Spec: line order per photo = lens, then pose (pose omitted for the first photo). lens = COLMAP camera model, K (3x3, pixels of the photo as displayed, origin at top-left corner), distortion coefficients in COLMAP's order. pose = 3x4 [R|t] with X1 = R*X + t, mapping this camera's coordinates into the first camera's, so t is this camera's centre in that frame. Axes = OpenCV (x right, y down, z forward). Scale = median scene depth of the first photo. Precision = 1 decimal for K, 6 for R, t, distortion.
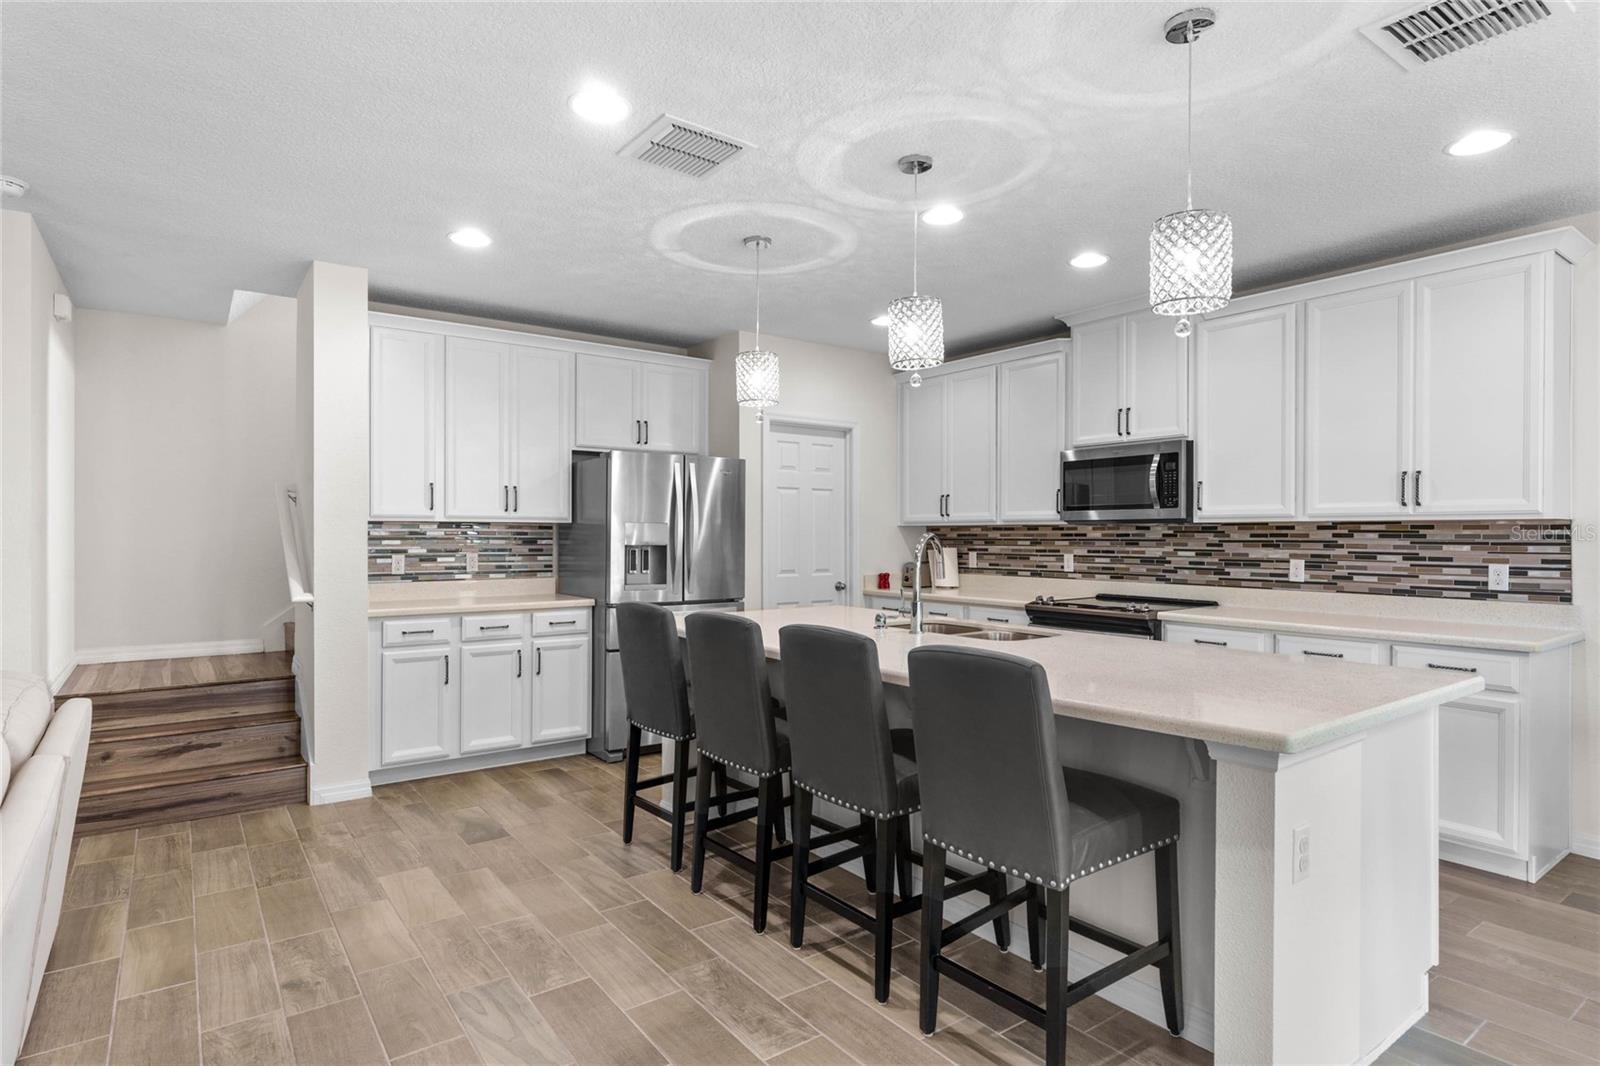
lens RADIAL K [[844.5, 0, 797.6], [0, 844.5, 540.2], [0, 0, 1]] dist [0.004819, -0.003179]
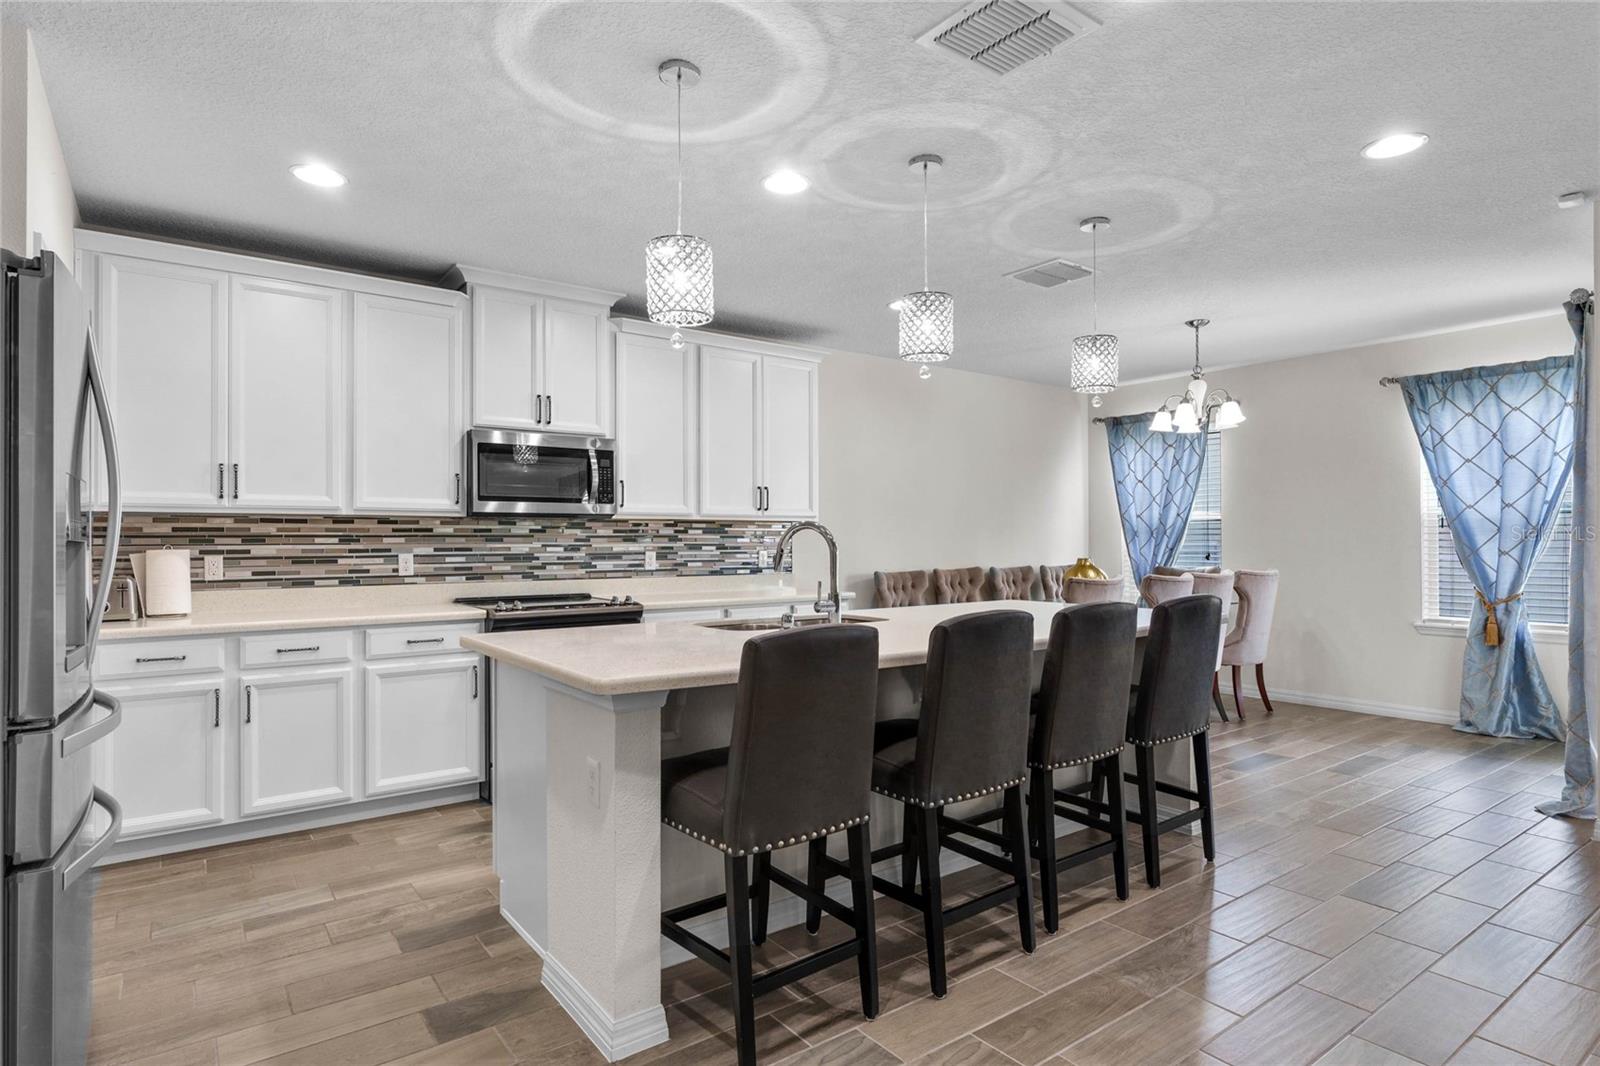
lens RADIAL K [[844.5, 0, 803.2], [0, 844.5, 542.3], [0, 0, 1]] dist [0.004819, -0.003179]
pose [[0.010216, -0.001966, 0.999946, -0.538671], [0.009436, 0.999954, 0.001870, 0.008609], [-0.999903, 0.009416, 0.010234, 0.687626]]
